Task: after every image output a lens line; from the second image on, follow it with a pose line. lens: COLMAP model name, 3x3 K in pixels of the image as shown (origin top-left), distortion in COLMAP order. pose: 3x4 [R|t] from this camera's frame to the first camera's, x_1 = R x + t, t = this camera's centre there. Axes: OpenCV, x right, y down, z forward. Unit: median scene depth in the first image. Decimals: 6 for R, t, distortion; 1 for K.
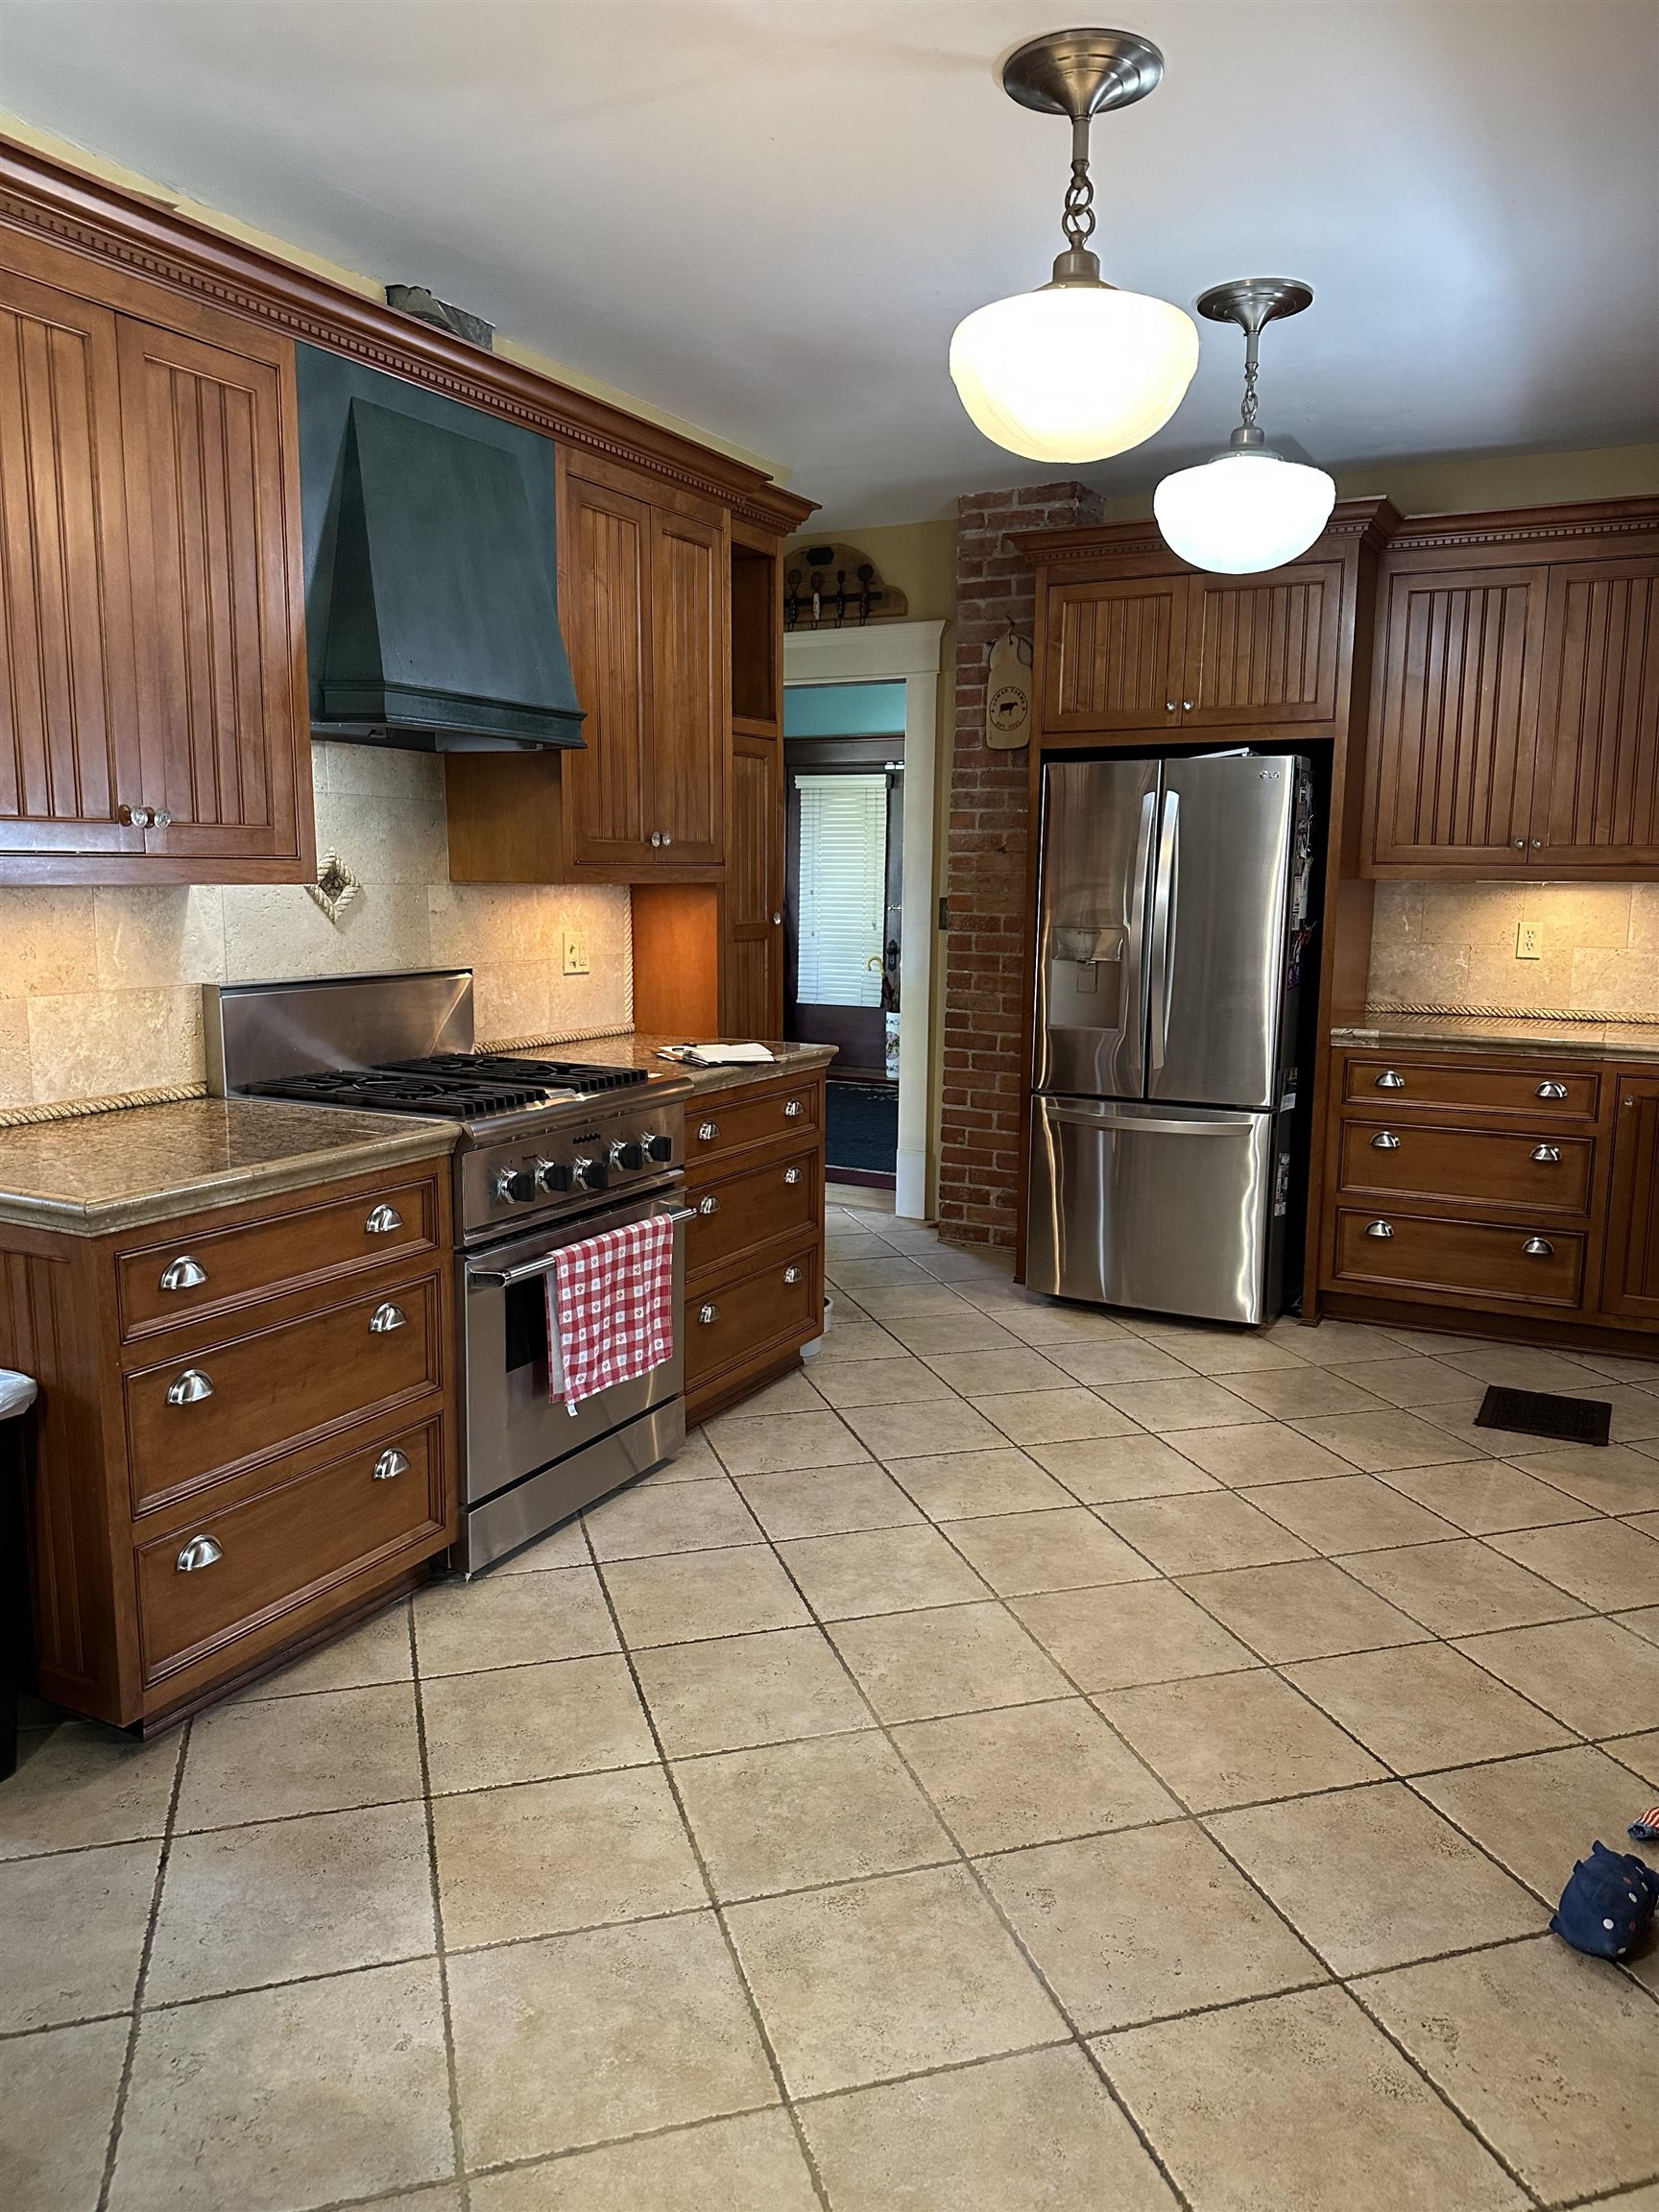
lens RADIAL K [[1550.7, 0, 823.8], [0, 1550.7, 1107.4], [0, 0, 1]] dist [0.030186, -0.030543]
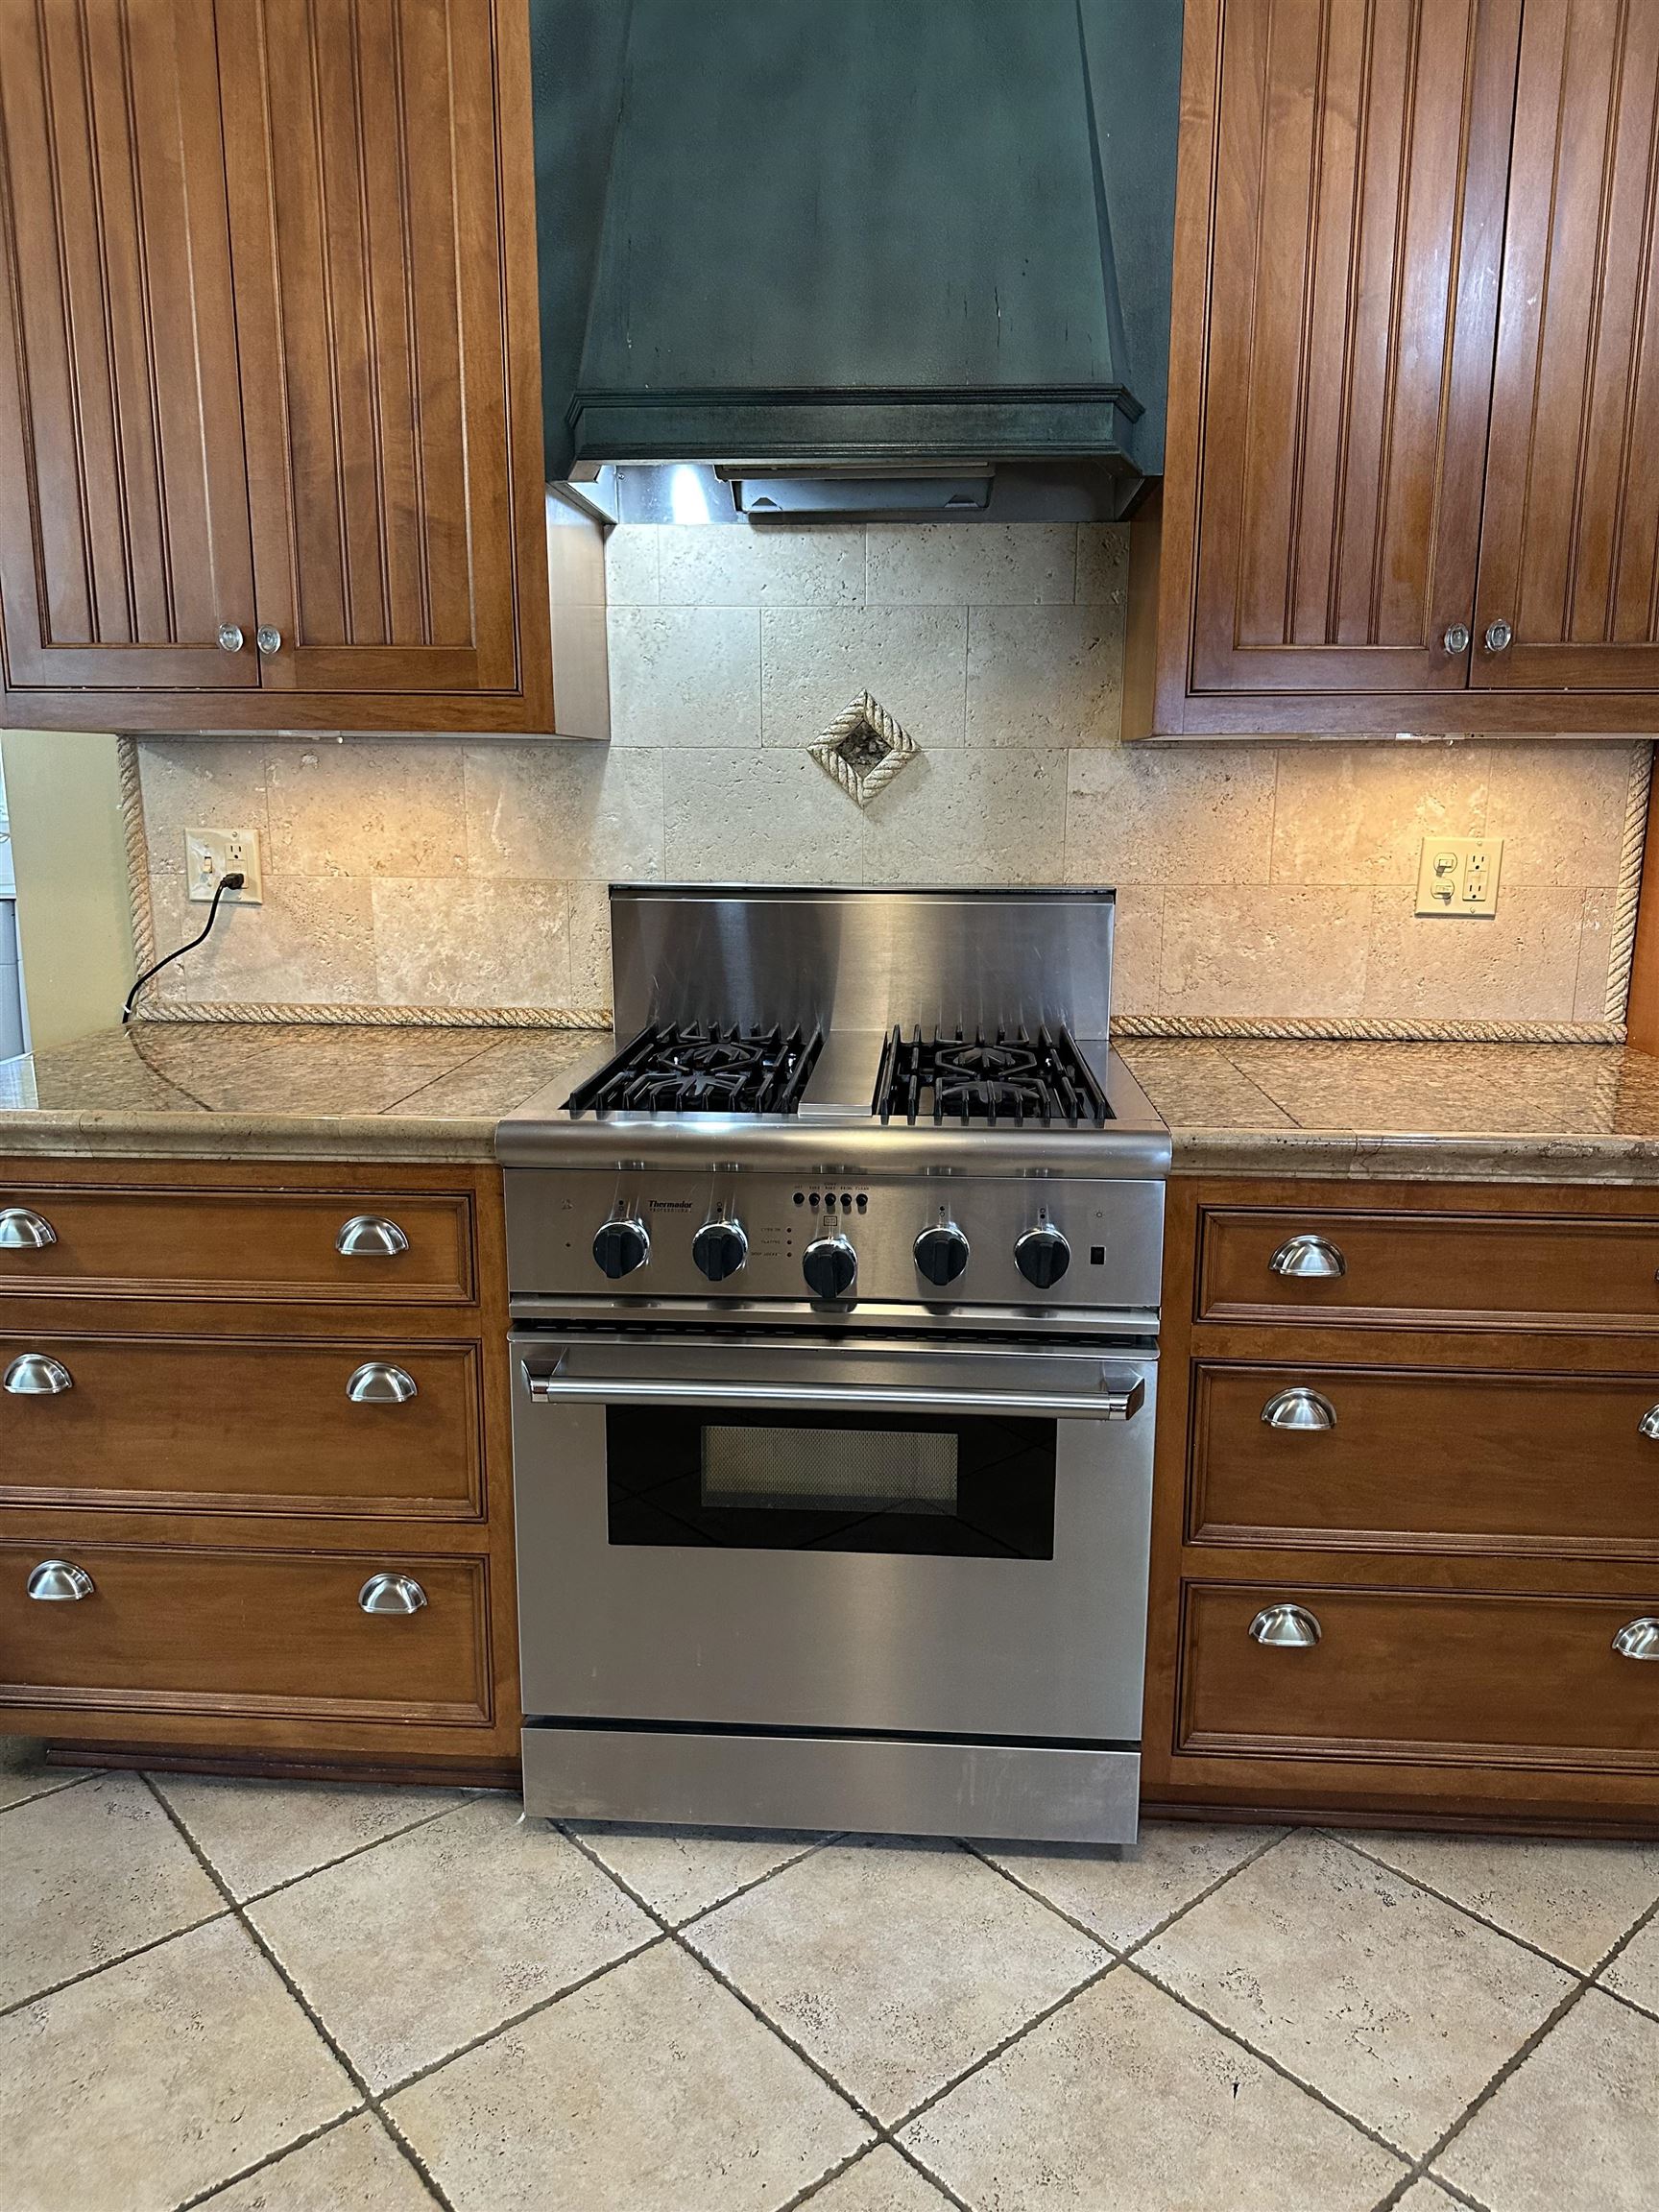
lens RADIAL K [[1550.7, 0, 831.6], [0, 1550.7, 1107.8], [0, 0, 1]] dist [0.030186, -0.030543]
pose [[0.409718, 0.180630, -0.894150, 0.346183], [-0.140747, 0.980980, 0.133677, -0.089986], [0.901289, 0.071079, 0.427348, 0.819249]]
